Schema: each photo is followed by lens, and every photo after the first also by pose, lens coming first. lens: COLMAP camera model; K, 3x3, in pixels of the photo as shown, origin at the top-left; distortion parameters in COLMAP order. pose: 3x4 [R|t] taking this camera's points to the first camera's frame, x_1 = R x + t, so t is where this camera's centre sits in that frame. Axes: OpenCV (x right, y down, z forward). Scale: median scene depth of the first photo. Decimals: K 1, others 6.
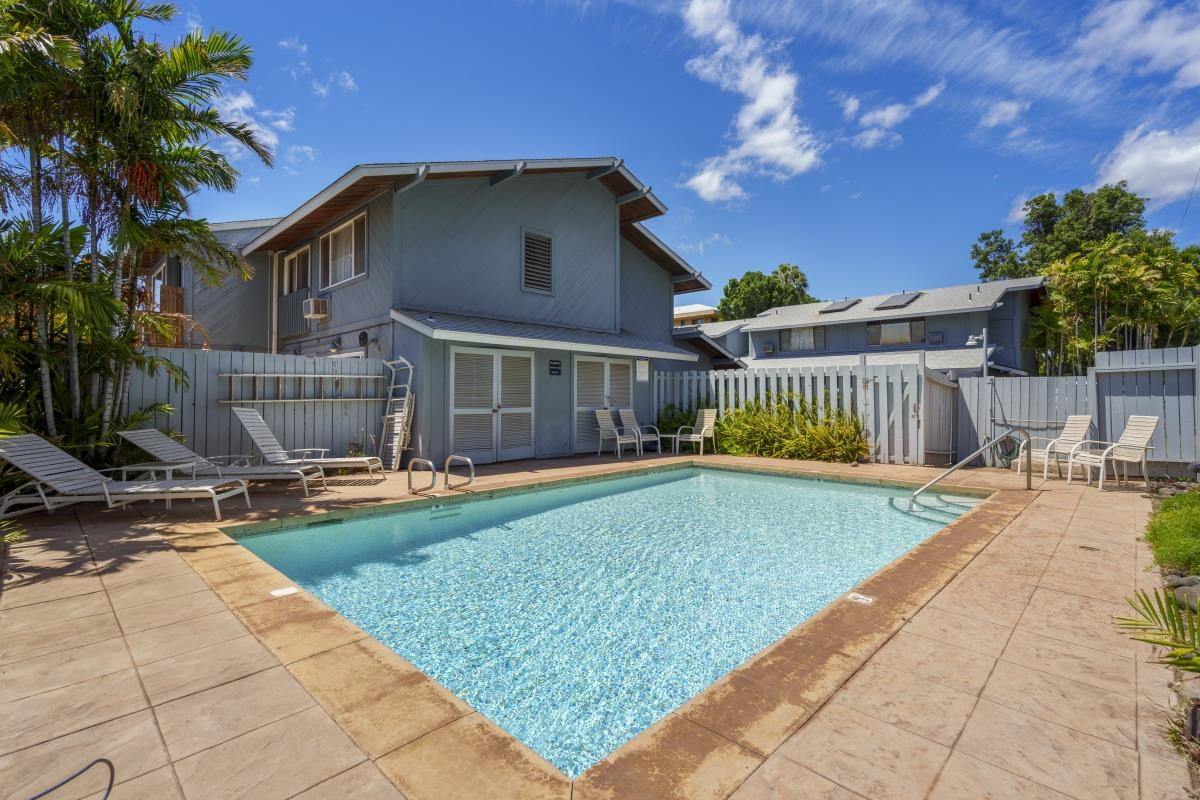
lens RADIAL K [[548.3, 0, 597.8], [0, 548.3, 395.6], [0, 0, 1]] dist [-0.002584, -0.000032]
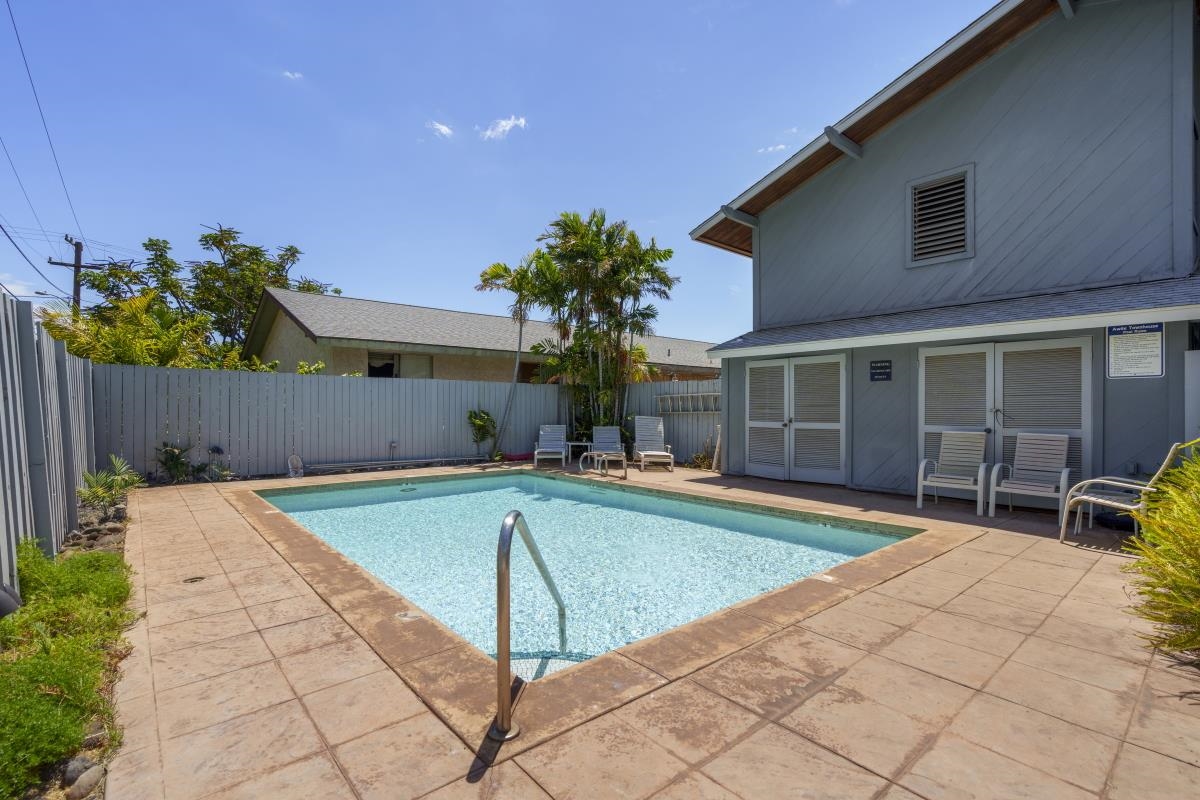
lens RADIAL K [[548.3, 0, 592.6], [0, 548.3, 405.0], [0, 0, 1]] dist [-0.002584, -0.000032]
pose [[-0.091333, -0.006339, -0.995800, 0.690651], [0.001710, 0.999977, -0.006523, -0.000831], [0.995819, -0.002299, -0.091320, 0.681088]]
